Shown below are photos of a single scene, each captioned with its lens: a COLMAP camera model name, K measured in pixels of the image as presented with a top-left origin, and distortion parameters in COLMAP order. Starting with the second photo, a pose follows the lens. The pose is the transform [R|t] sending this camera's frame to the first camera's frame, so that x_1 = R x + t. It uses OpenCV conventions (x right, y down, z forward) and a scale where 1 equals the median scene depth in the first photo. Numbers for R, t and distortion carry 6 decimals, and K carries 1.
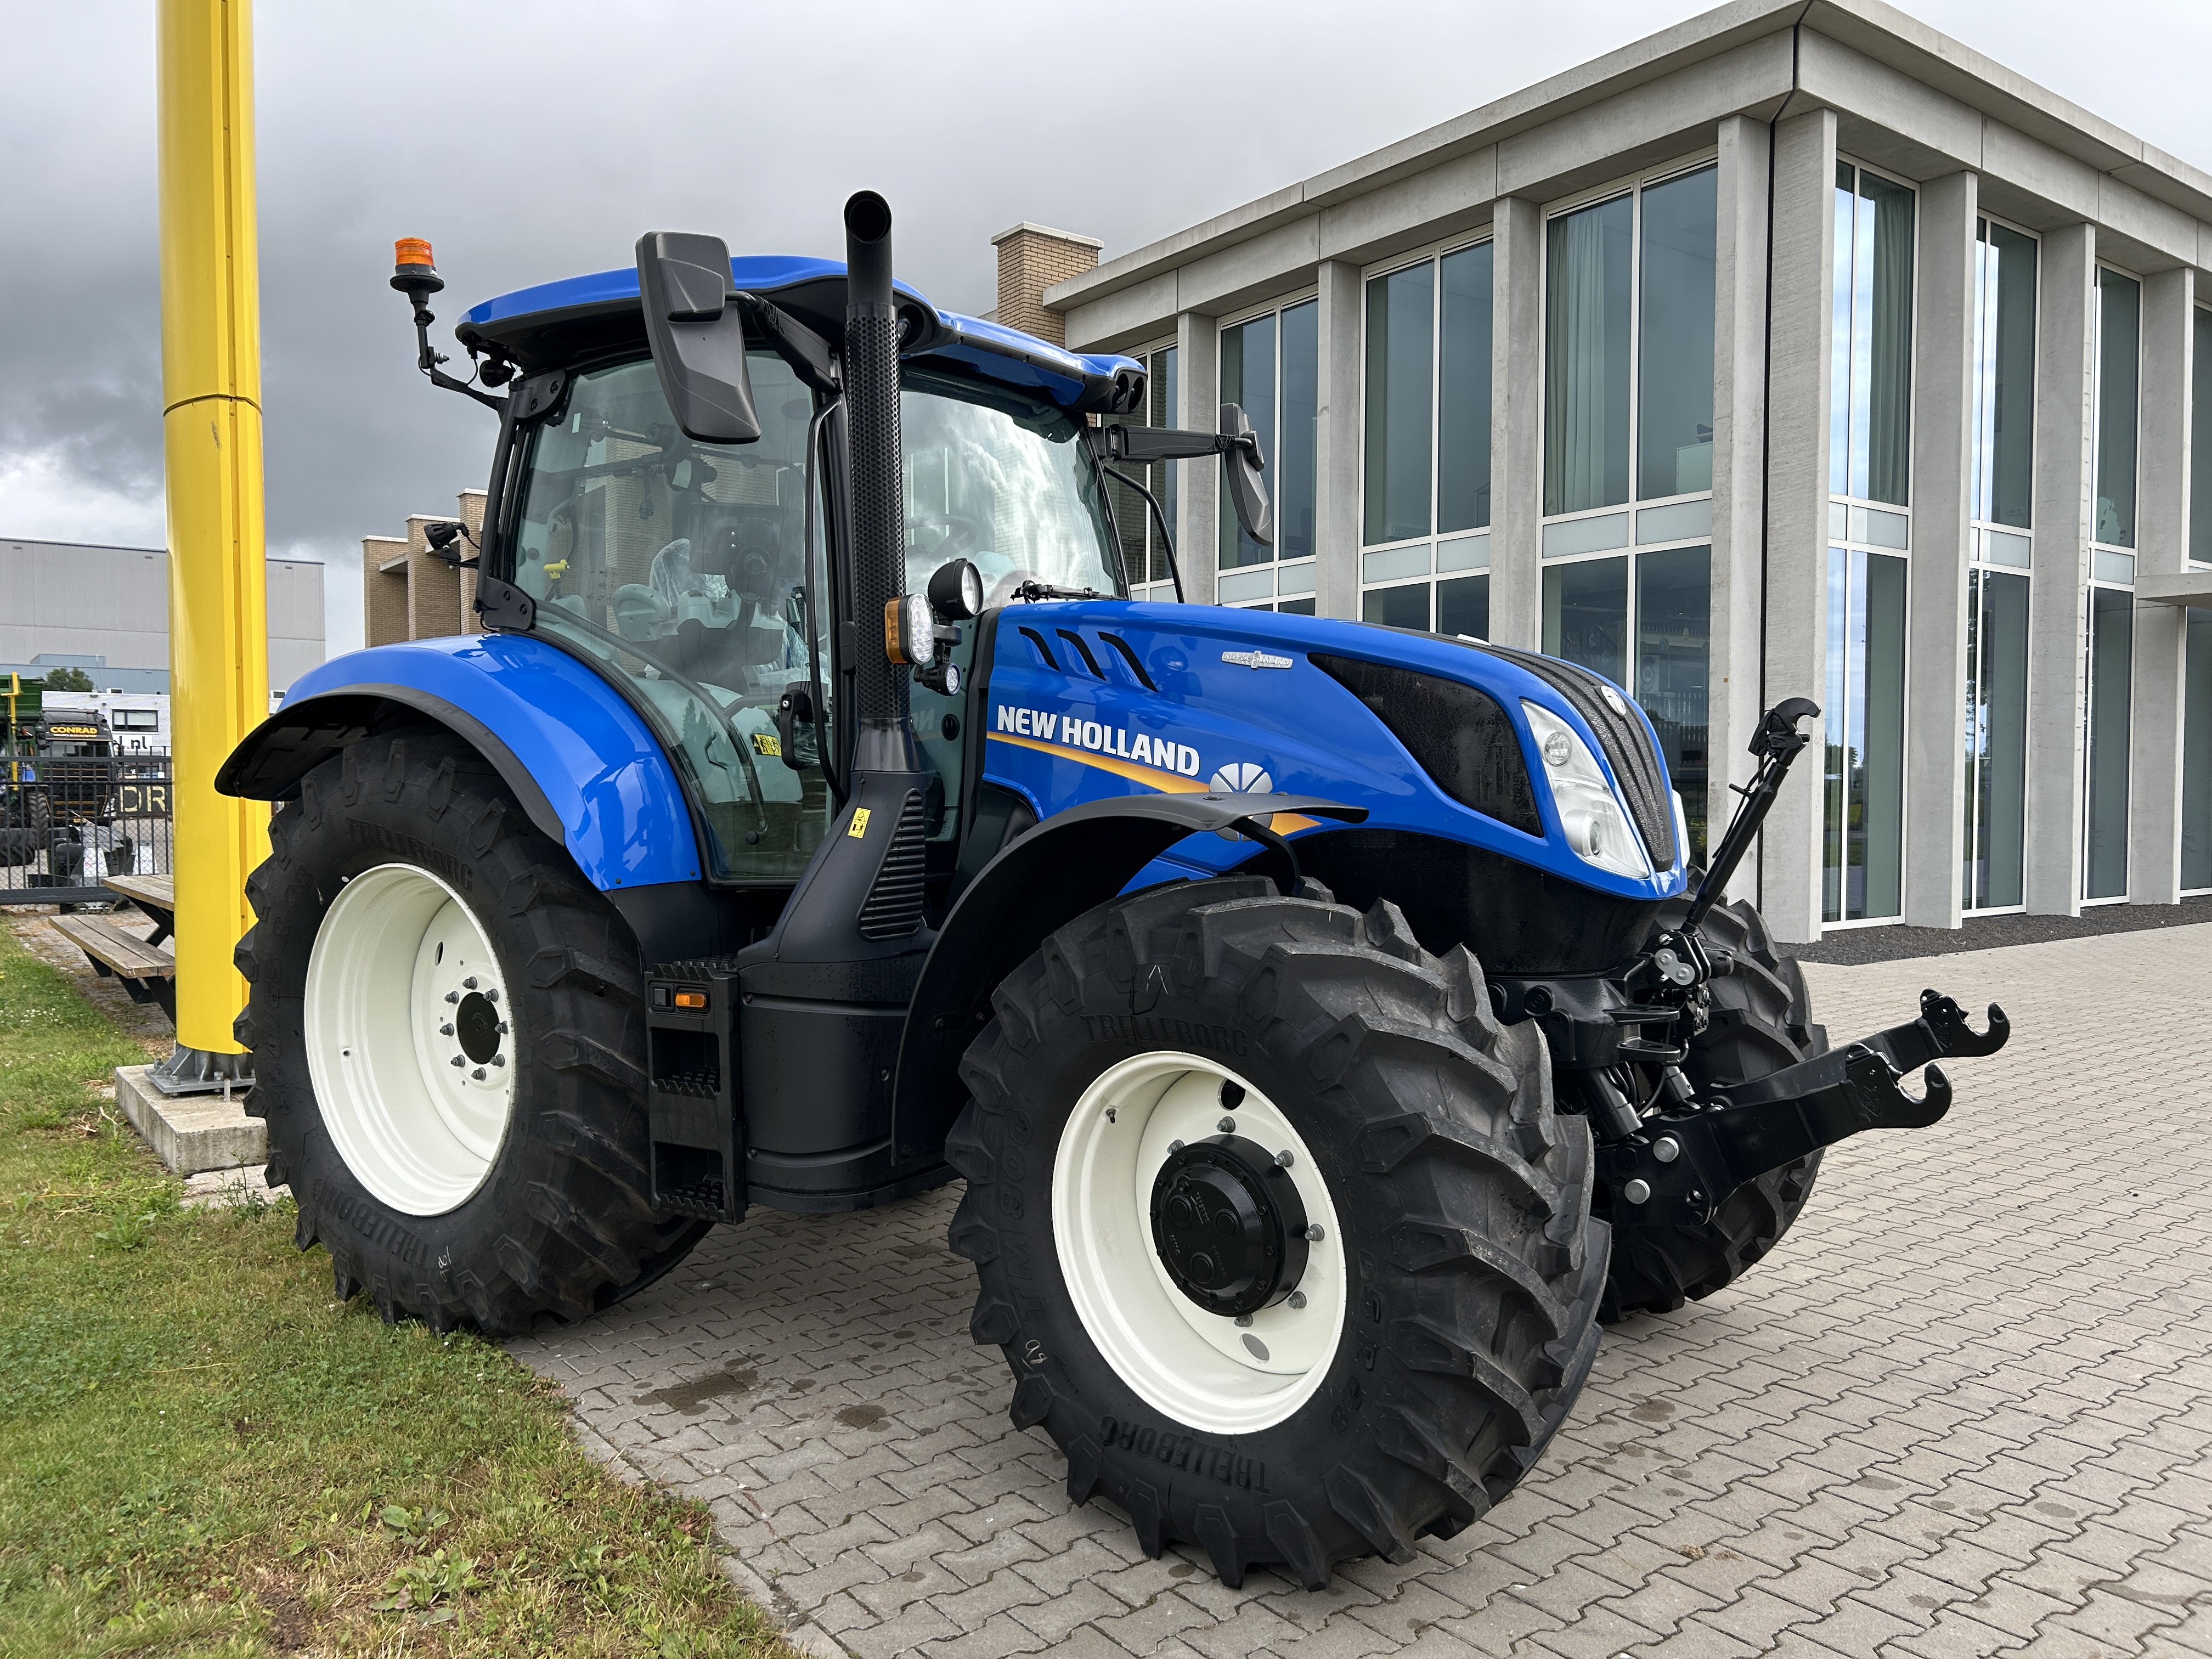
lens RADIAL K [[1662.9, 0, 1097.2], [0, 1662.9, 850.3], [0, 0, 1]] dist [0.046504, -0.051782]
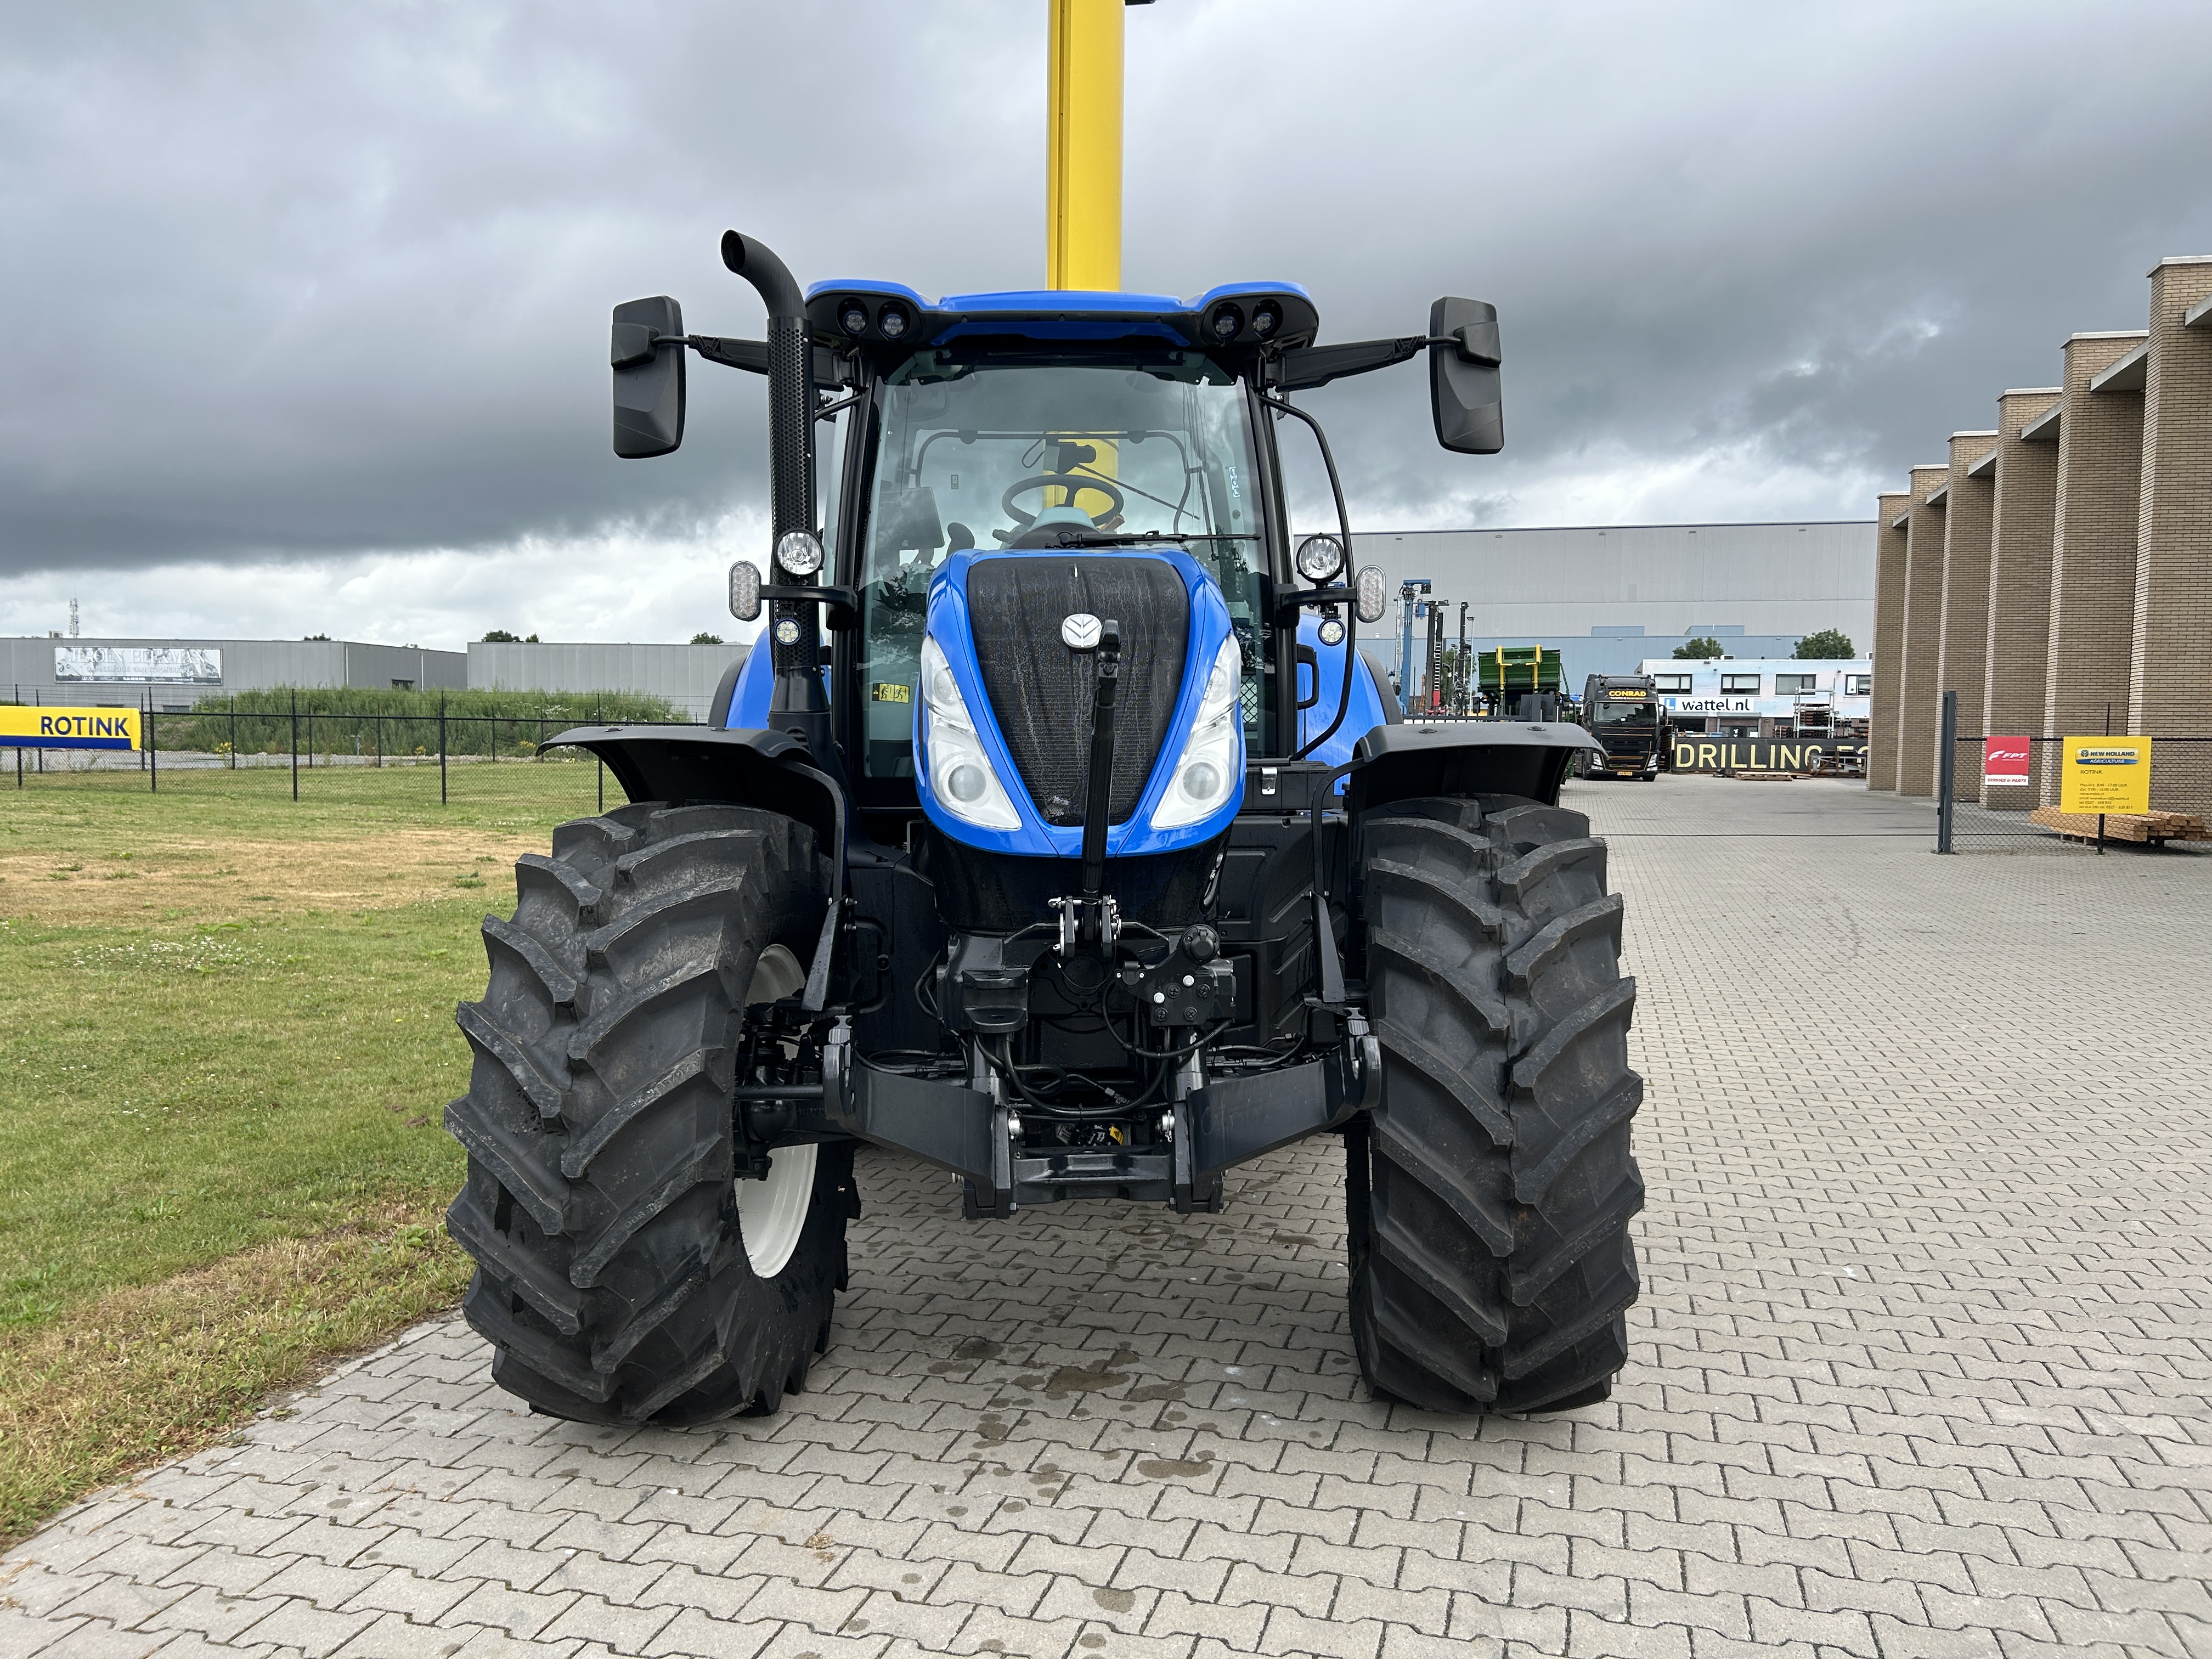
lens RADIAL K [[1662.9, 0, 1111.4], [0, 1662.9, 830.4], [0, 0, 1]] dist [0.046504, -0.051782]
pose [[0.609374, 0.055203, -0.790959, 0.981634], [-0.046345, 0.998348, 0.033972, -0.014853], [0.791527, 0.015956, 0.610926, 0.461518]]
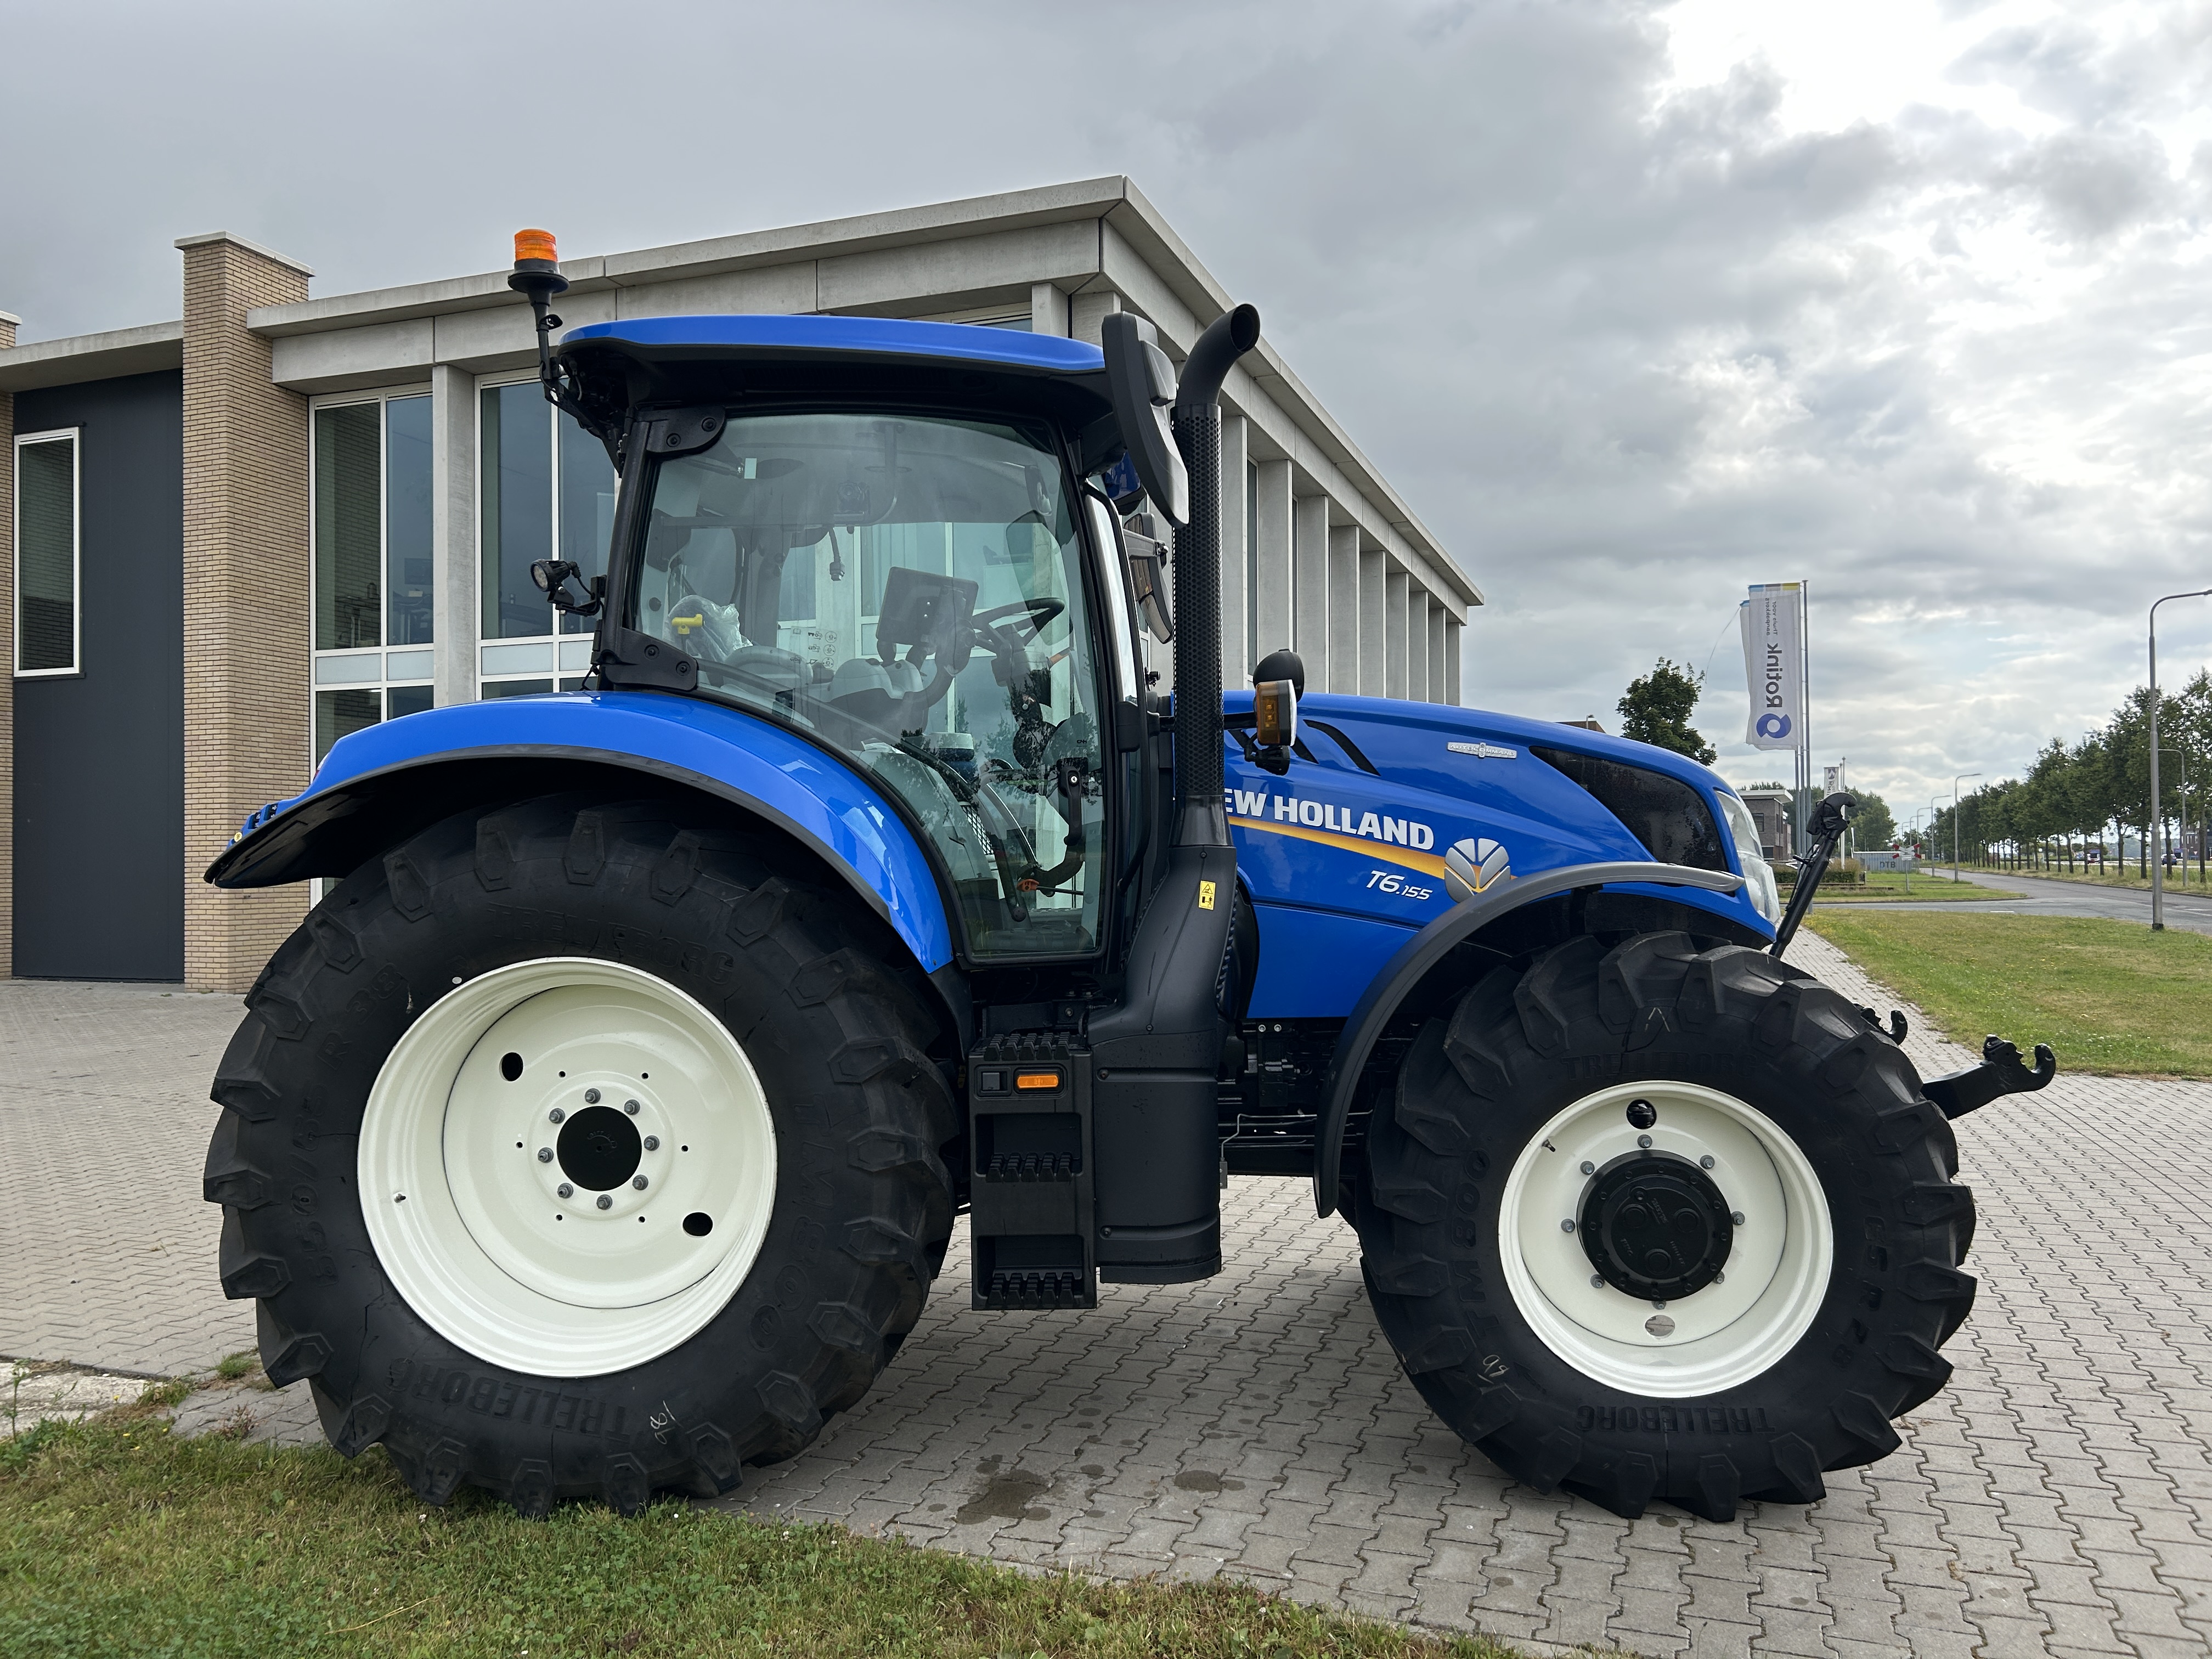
lens RADIAL K [[1662.9, 0, 1093.0], [0, 1662.9, 844.8], [0, 0, 1]] dist [0.046504, -0.051782]
pose [[0.838262, 0.000938, 0.545268, -0.772981], [0.028800, 0.998526, -0.045994, -0.002450], [-0.544507, 0.054259, 0.836999, 0.170737]]
